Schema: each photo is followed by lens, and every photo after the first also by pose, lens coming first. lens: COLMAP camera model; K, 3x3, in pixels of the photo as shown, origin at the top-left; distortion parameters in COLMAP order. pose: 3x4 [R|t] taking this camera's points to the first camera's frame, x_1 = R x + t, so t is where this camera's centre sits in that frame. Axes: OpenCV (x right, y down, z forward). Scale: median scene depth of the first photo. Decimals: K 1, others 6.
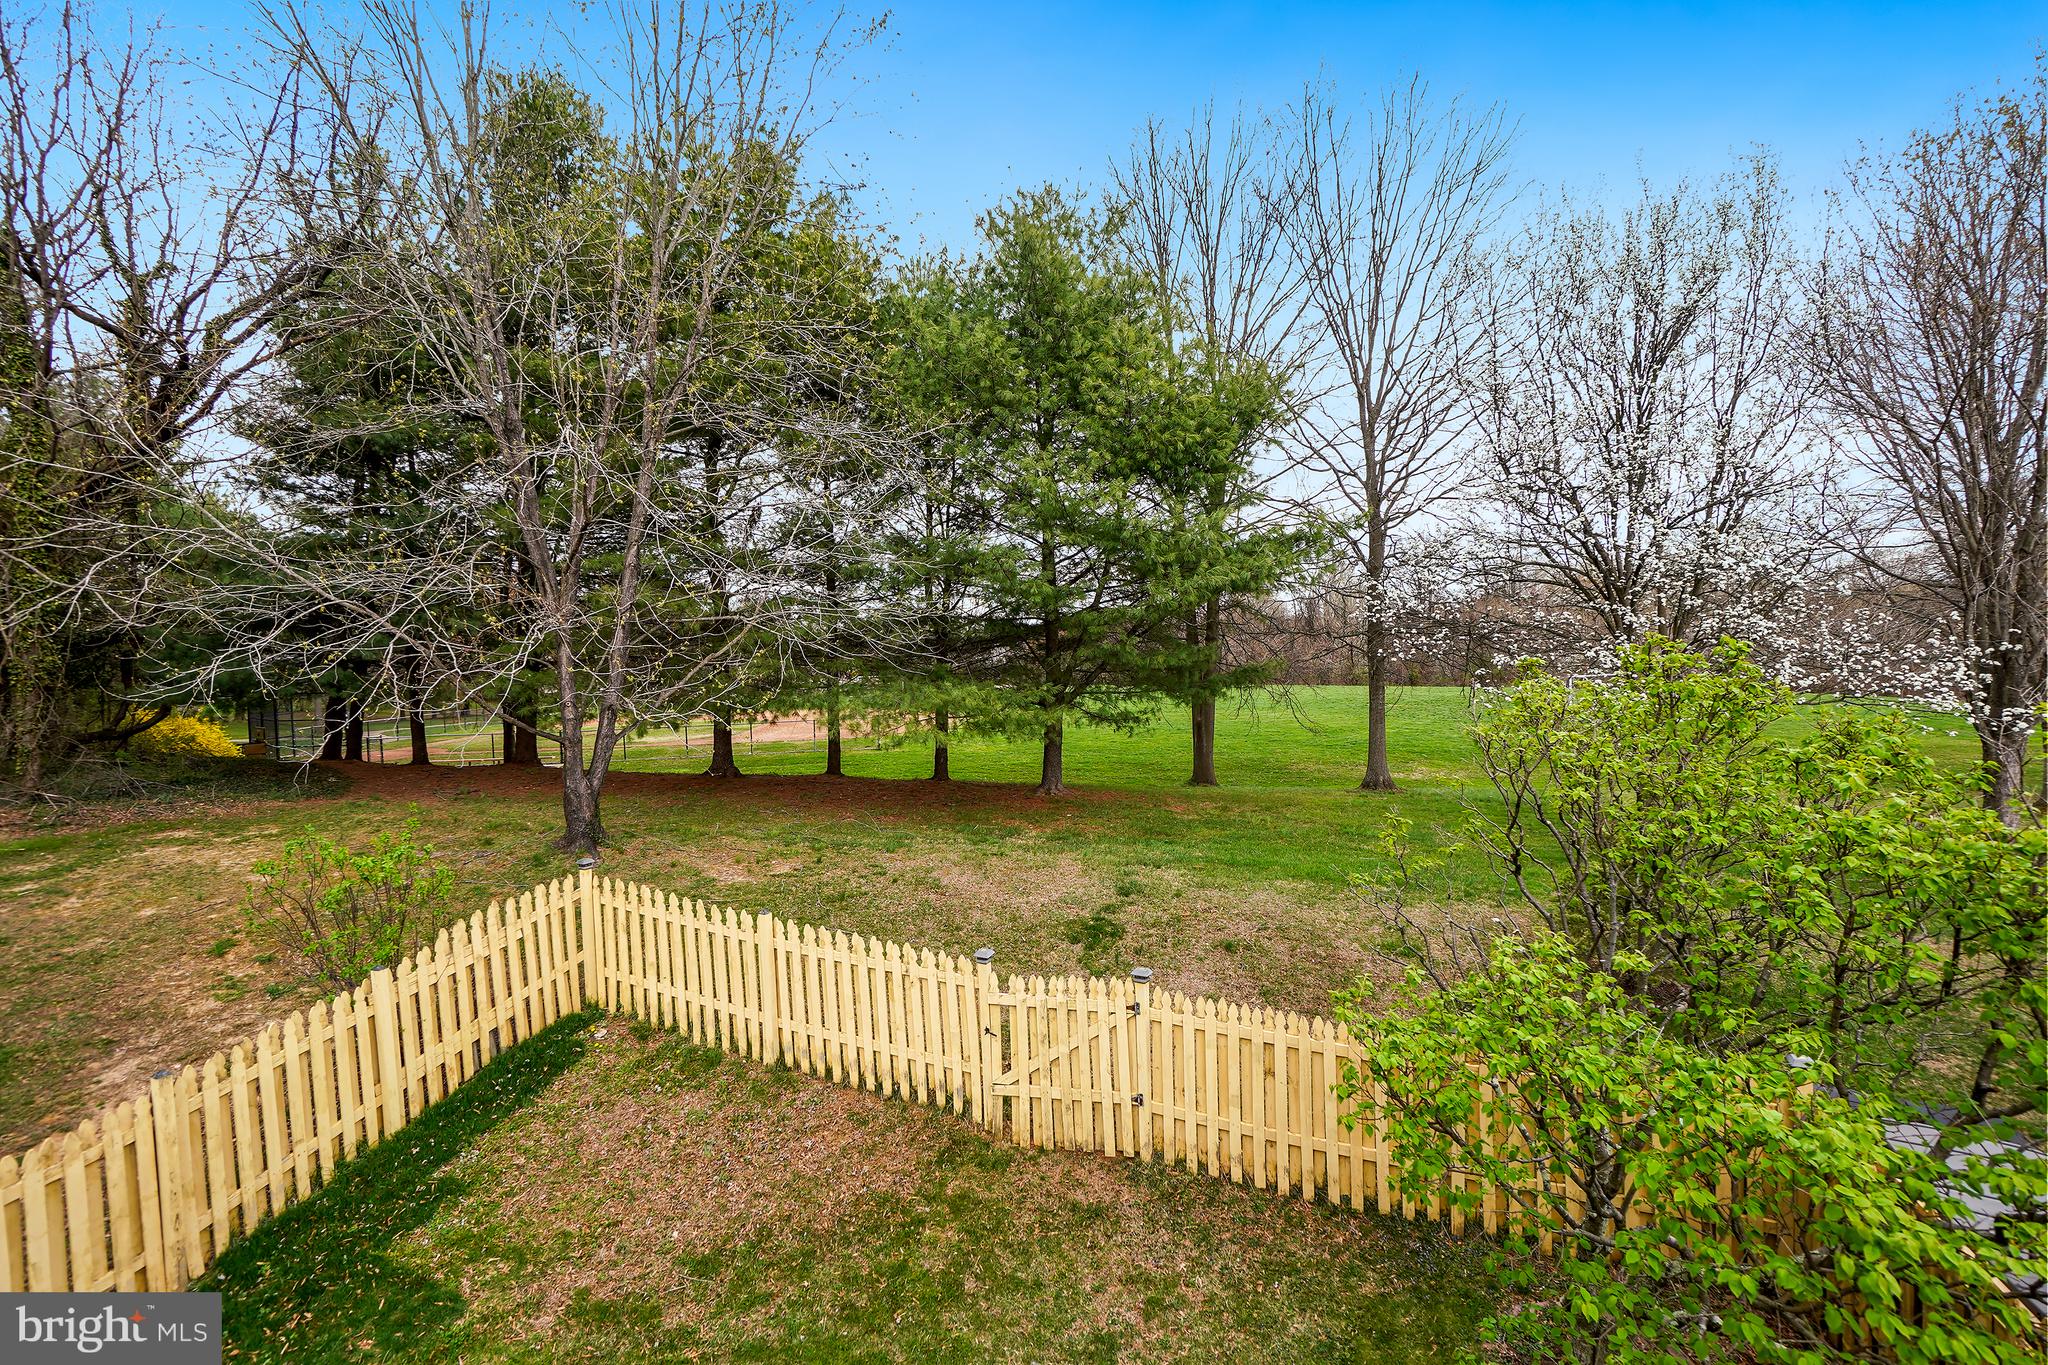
lens RADIAL K [[906.8, 0, 1029.8], [0, 906.8, 679.4], [0, 0, 1]] dist [-0.064365, 0.024836]
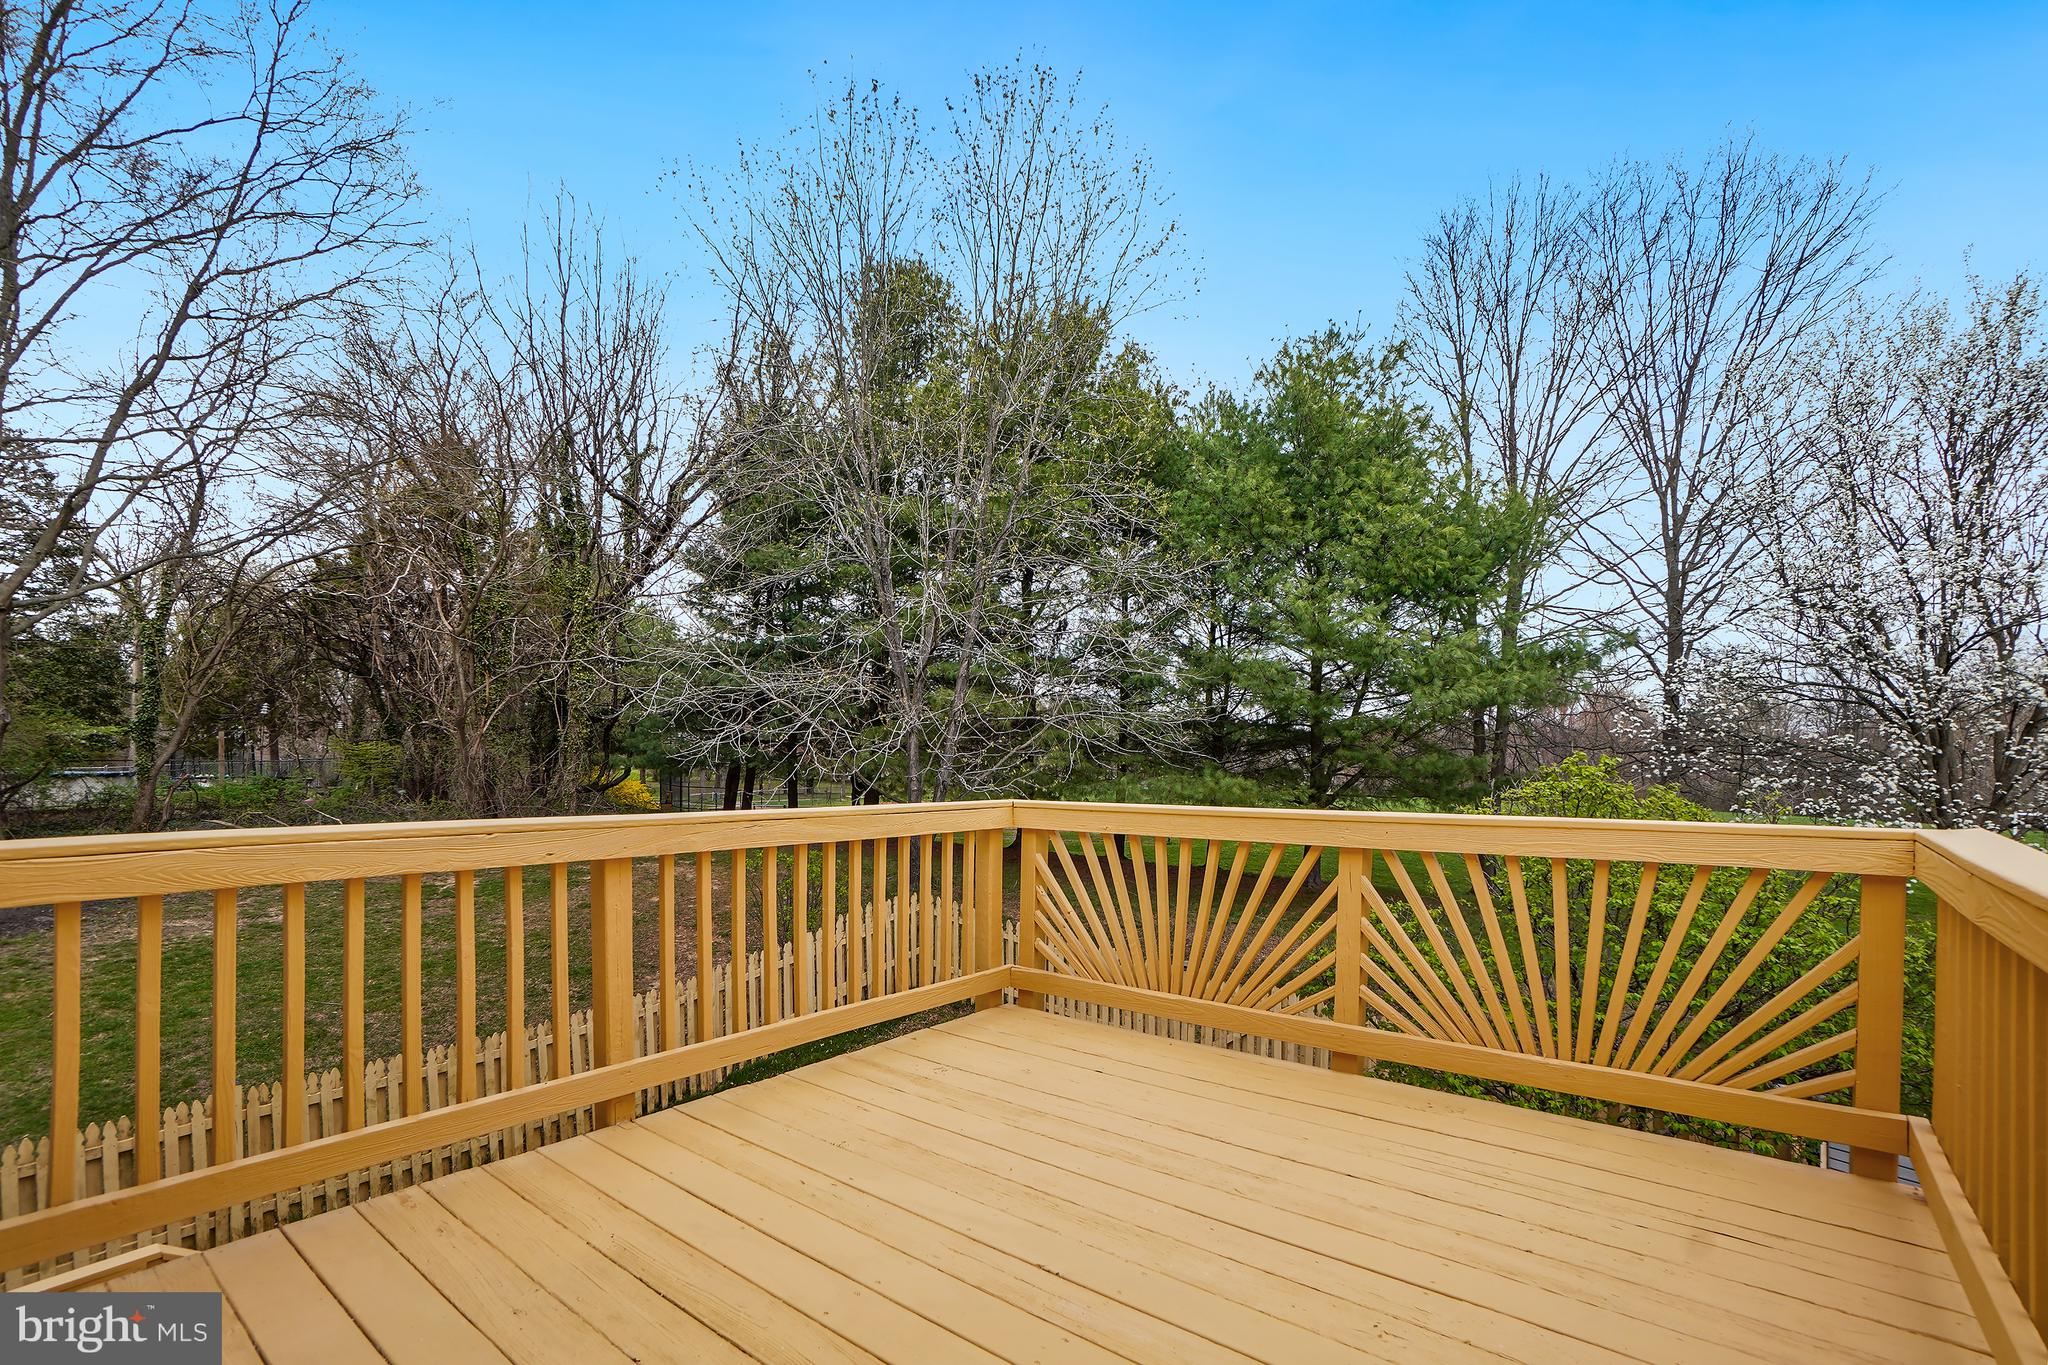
lens RADIAL K [[941.1, 0, 1032.5], [0, 941.1, 726.5], [0, 0, 1]] dist [-0.070059, 0.031556]
pose [[0.945654, 0.029933, -0.323793, 0.060210], [-0.048561, 0.997588, -0.049602, 0.005845], [0.321528, 0.062630, 0.944827, -0.160363]]
